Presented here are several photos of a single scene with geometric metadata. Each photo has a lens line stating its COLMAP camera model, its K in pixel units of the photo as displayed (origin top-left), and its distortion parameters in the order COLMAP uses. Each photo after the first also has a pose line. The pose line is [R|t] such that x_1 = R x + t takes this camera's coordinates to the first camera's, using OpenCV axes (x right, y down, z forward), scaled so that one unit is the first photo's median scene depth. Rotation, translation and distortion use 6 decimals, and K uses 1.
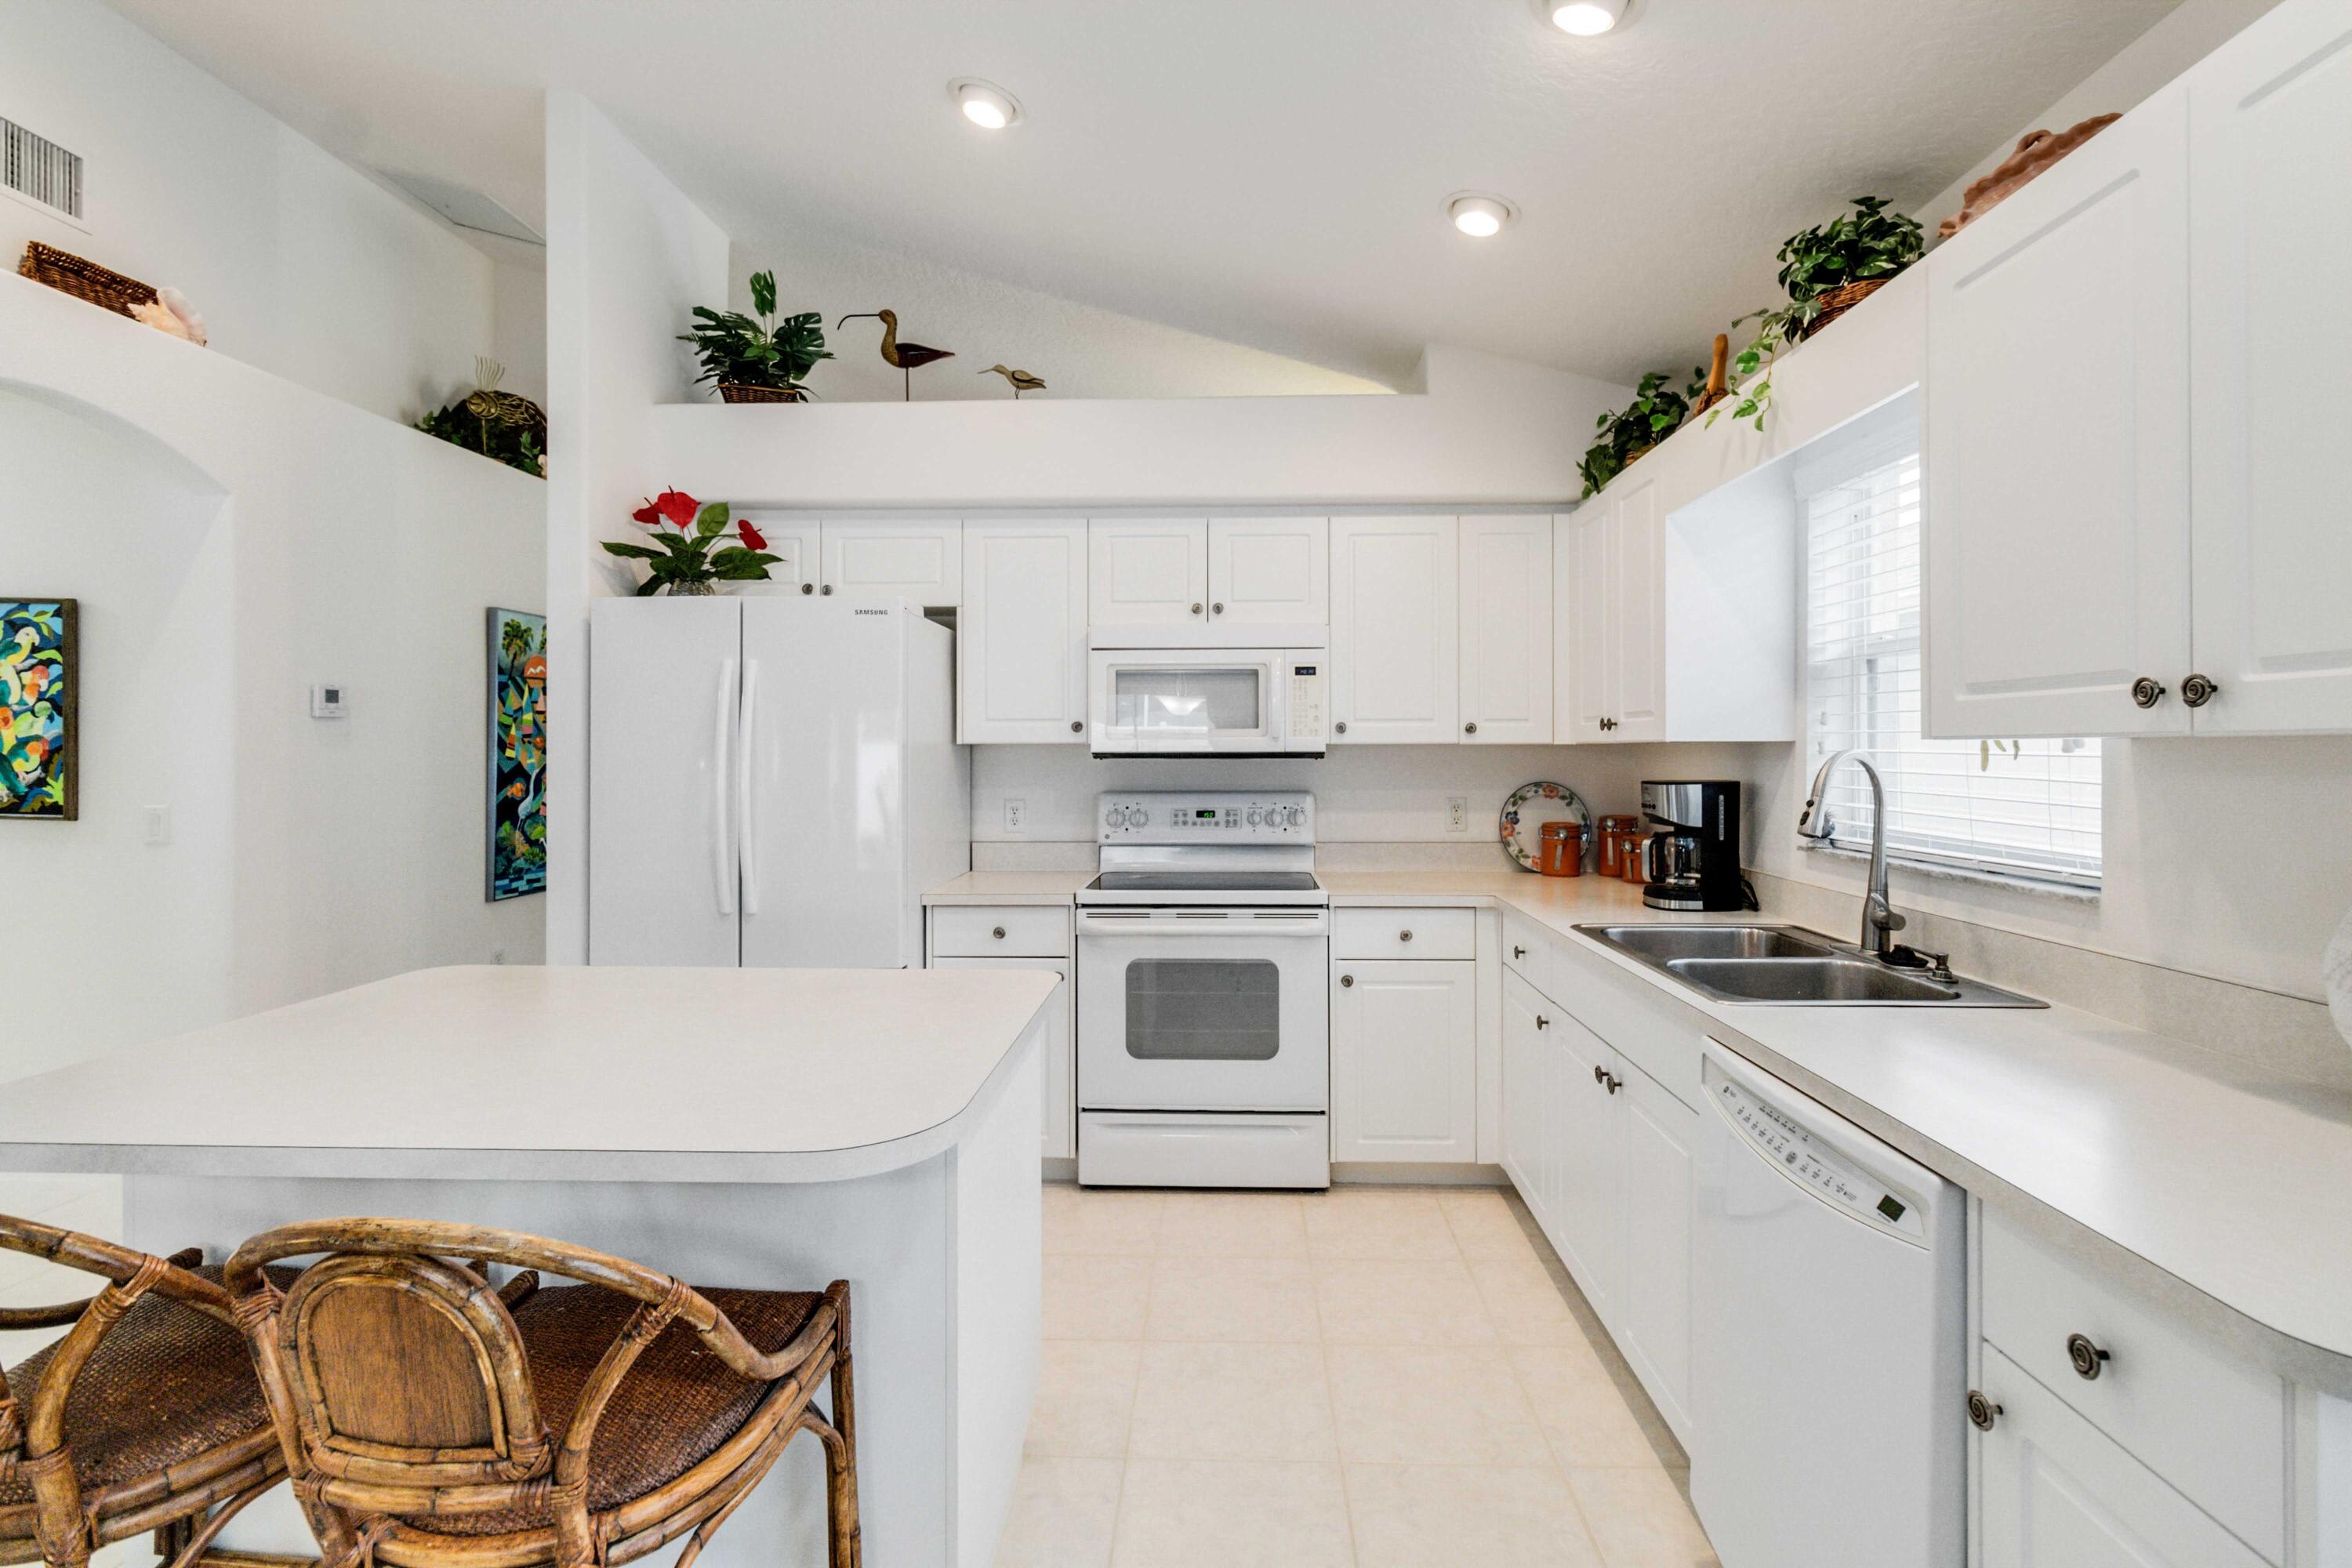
lens RADIAL K [[1075.9, 0, 1196.9], [0, 1075.9, 753.7], [0, 0, 1]] dist [0.001793, 0.001449]
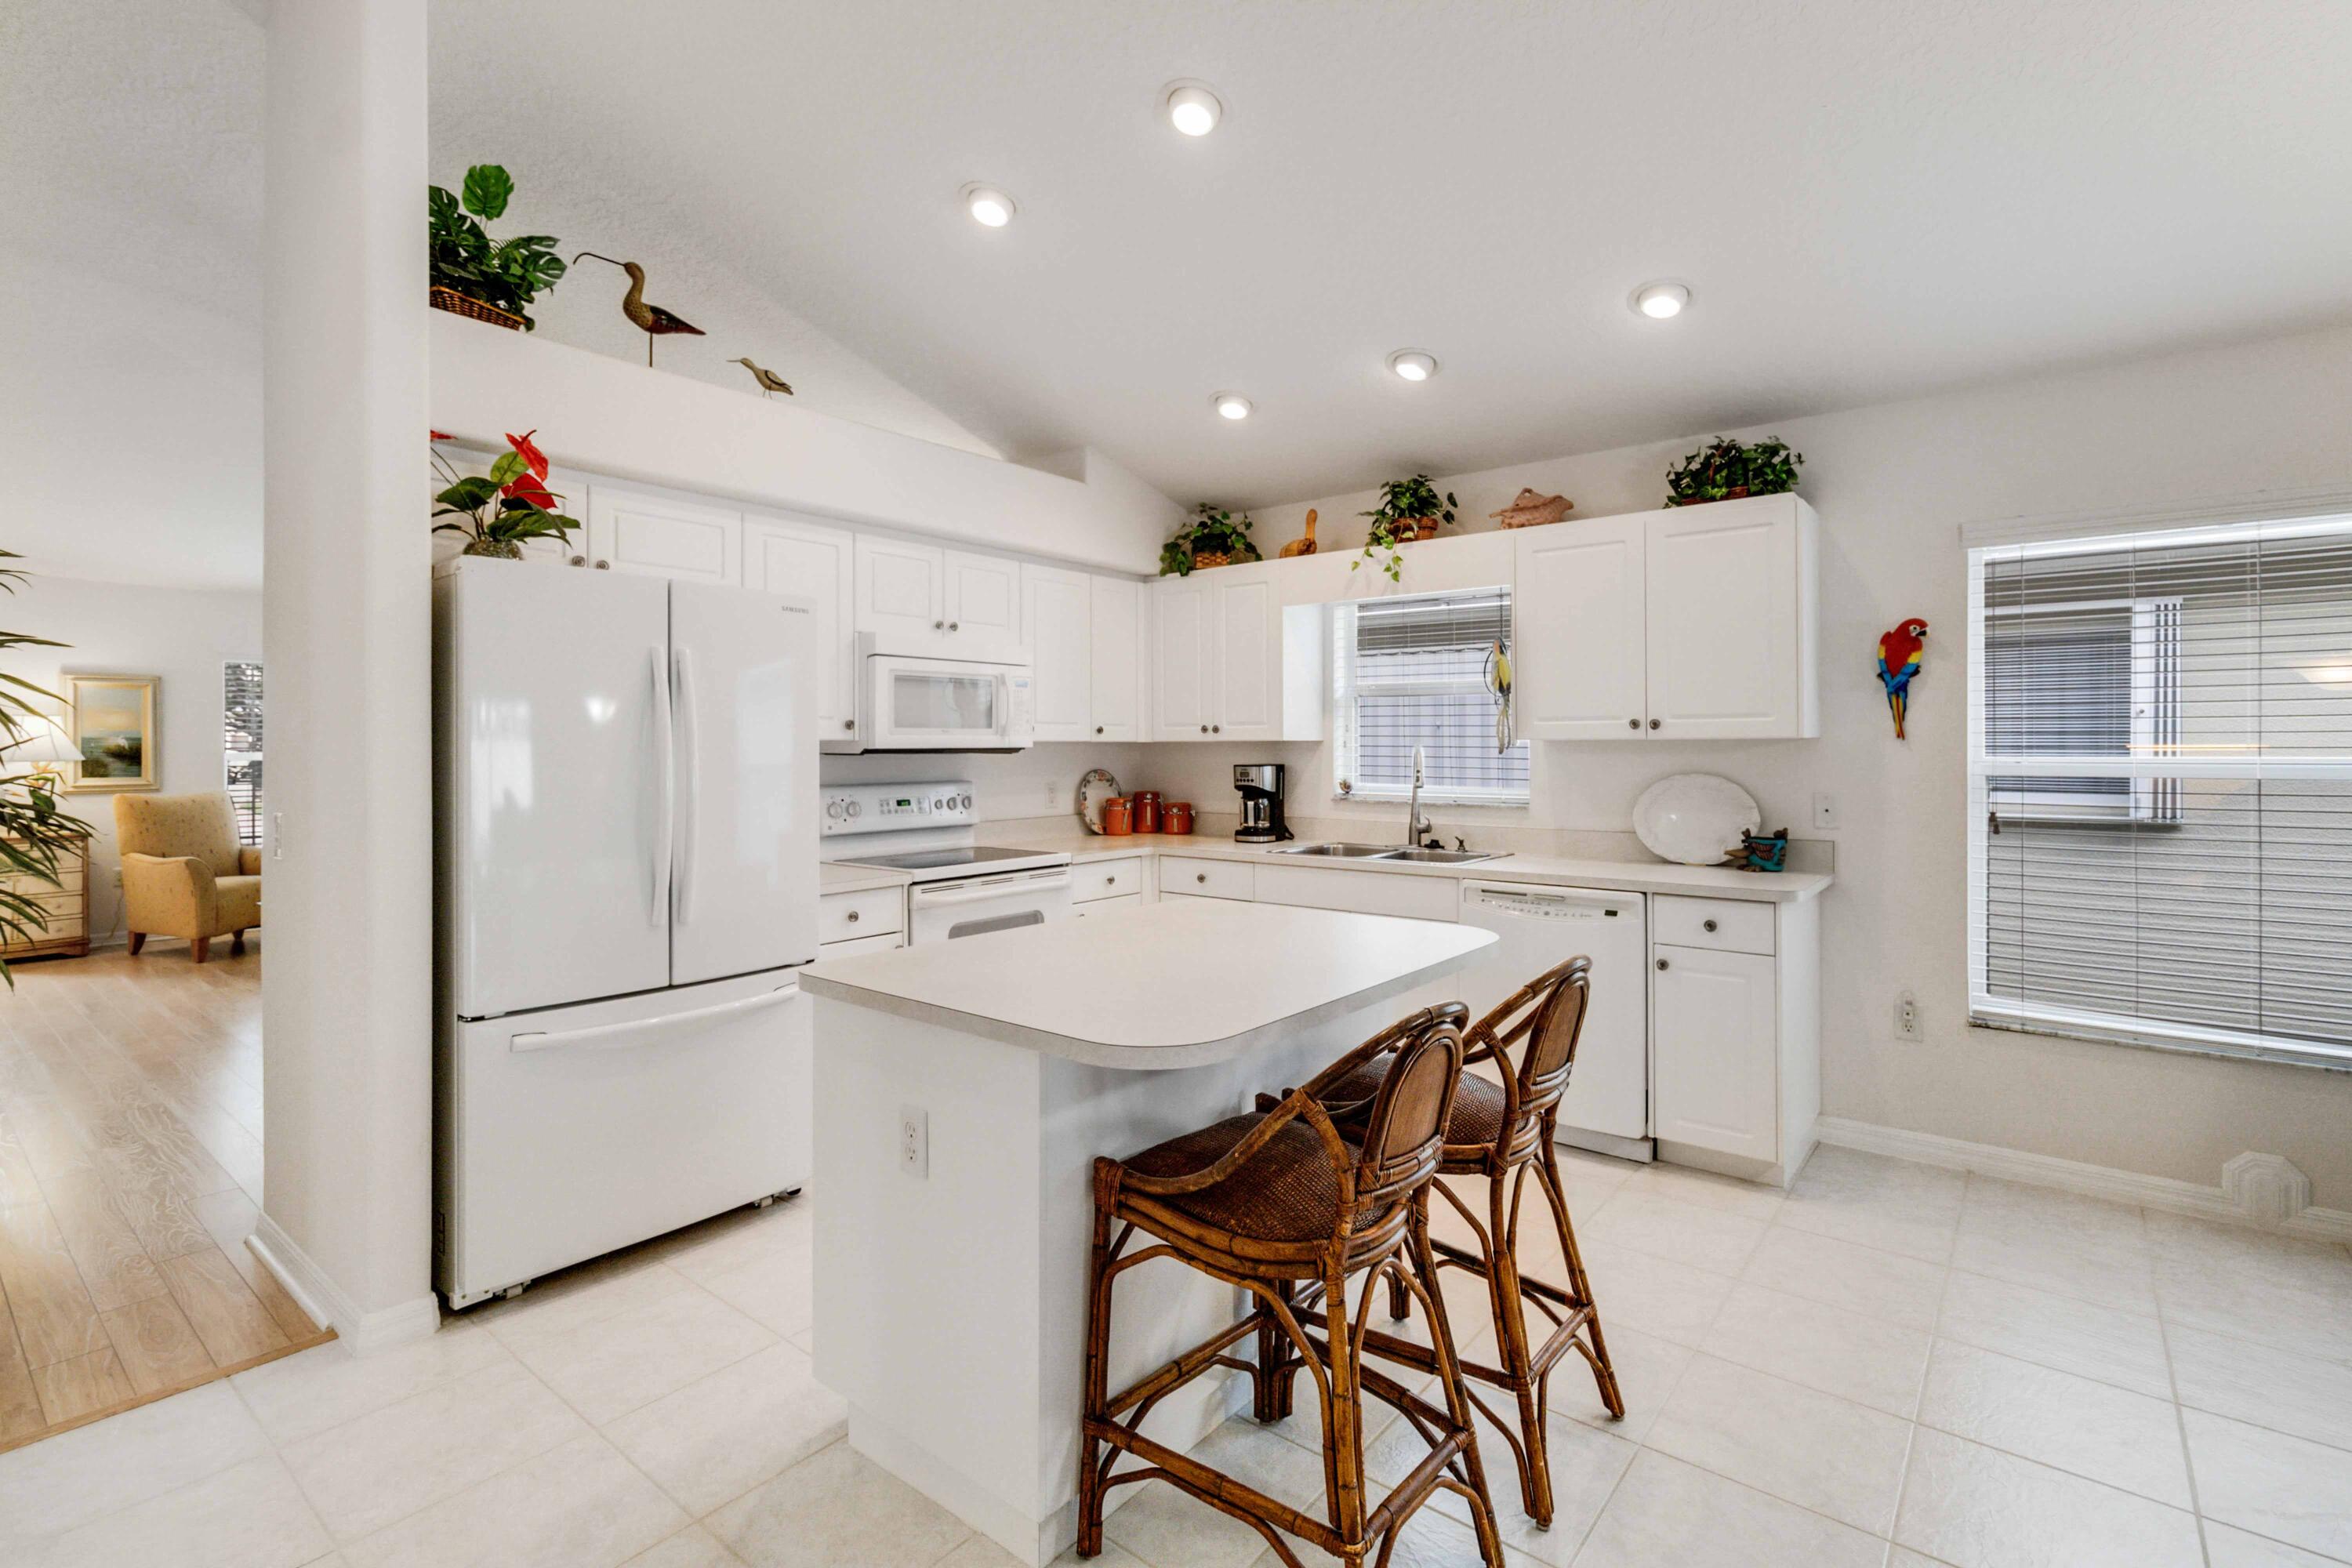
lens RADIAL K [[1075.9, 0, 1189.3], [0, 1075.9, 746.3], [0, 0, 1]] dist [0.001793, 0.001449]
pose [[0.595619, -0.000620, 0.803267, -0.819843], [0.005409, 0.999980, -0.003239, 0.002226], [-0.803249, 0.006274, 0.595611, 0.090836]]
